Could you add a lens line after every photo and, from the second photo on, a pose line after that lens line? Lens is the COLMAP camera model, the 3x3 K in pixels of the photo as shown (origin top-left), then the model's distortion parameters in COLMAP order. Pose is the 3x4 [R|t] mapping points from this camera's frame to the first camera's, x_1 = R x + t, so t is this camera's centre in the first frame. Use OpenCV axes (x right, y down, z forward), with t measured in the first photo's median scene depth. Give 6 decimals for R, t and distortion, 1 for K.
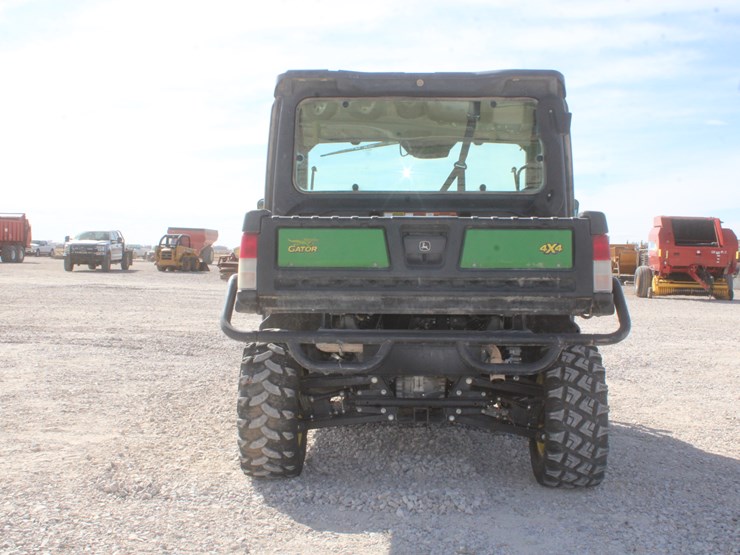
lens RADIAL K [[890.0, 0, 380.4], [0, 890.0, 280.4], [0, 0, 1]] dist [-0.068620, 0.002493]
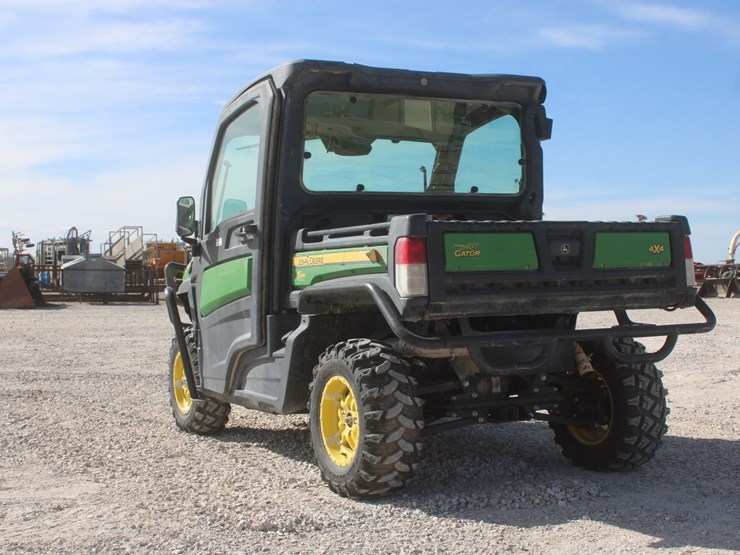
lens RADIAL K [[1058.8, 0, 370.0], [0, 1058.8, 277.5], [0, 0, 1]] dist [-0.013841, -0.022301]
pose [[0.875001, -0.028151, 0.483301, -0.577403], [0.032213, 0.999481, -0.000104, -0.008865], [-0.483047, 0.015659, 0.875454, 0.009865]]
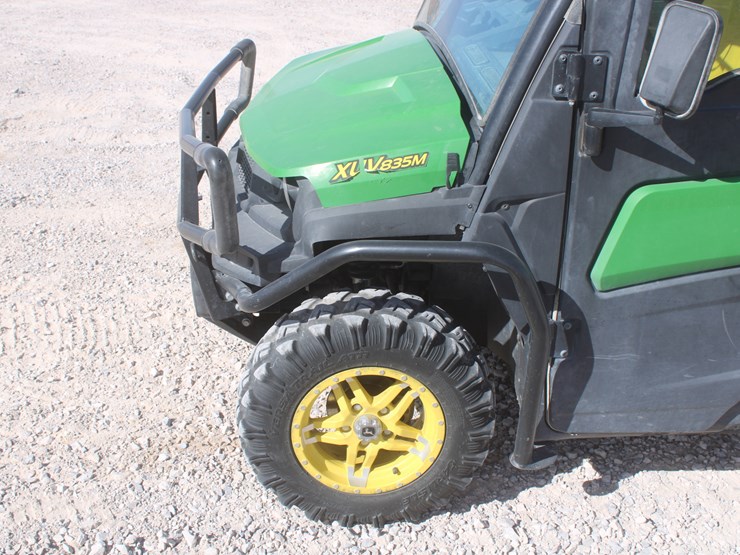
lens RADIAL K [[890.0, 0, 380.4], [0, 890.0, 280.4], [0, 0, 1]] dist [-0.068620, 0.002493]
pose [[-0.094193, -0.433197, 0.896364, -0.522977], [-0.008727, 0.900692, 0.434371, -0.168277], [-0.995516, 0.033092, -0.088619, 1.399545]]
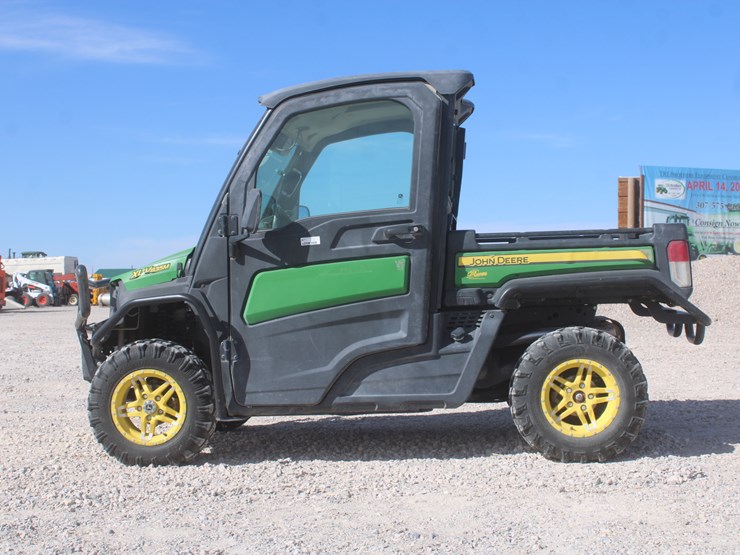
lens RADIAL K [[1058.8, 0, 370.0], [0, 1058.8, 277.5], [0, 0, 1]] dist [-0.013841, -0.022301]
pose [[0.050225, -0.014442, 0.998634, -1.277002], [0.035658, 0.999284, 0.012658, -0.028491], [-0.998101, 0.034973, 0.050704, 1.055033]]
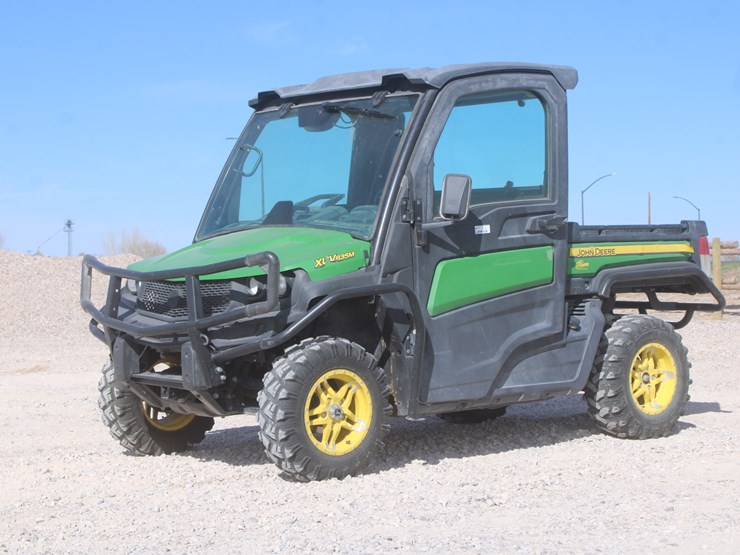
lens RADIAL K [[1578.3, 0, 370.0], [0, 1578.3, 277.5], [0, 0, 1]] dist [0.099157, -0.154660]
pose [[-0.658004, -0.014087, 0.752882, -1.311180], [0.017028, 0.999291, 0.033579, -0.063213], [-0.752822, 0.034915, -0.657298, 2.363124]]
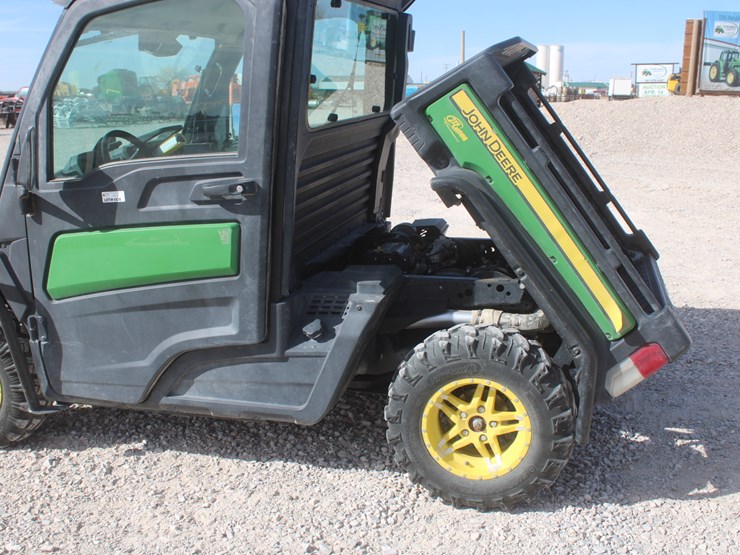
lens RADIAL K [[782.6, 0, 360.4], [0, 782.6, 279.0], [0, 0, 1]] dist [-0.185662, 0.261841]
pose [[0.229950, -0.258829, 0.938153, -0.676674], [0.032354, 0.965485, 0.258440, -0.144202], [-0.972664, -0.029076, 0.230388, 0.843773]]
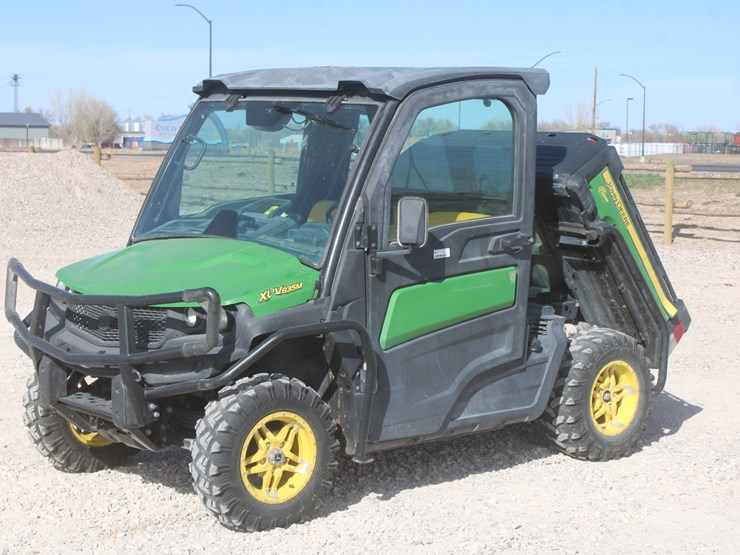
lens RADIAL K [[1578.3, 0, 370.0], [0, 1578.3, 277.5], [0, 0, 1]] dist [0.099157, -0.154660]
pose [[-0.680526, -0.098938, 0.726014, -1.209546], [-0.015855, 0.992598, 0.120405, -0.217310], [-0.732552, 0.070428, -0.677058, 2.275036]]
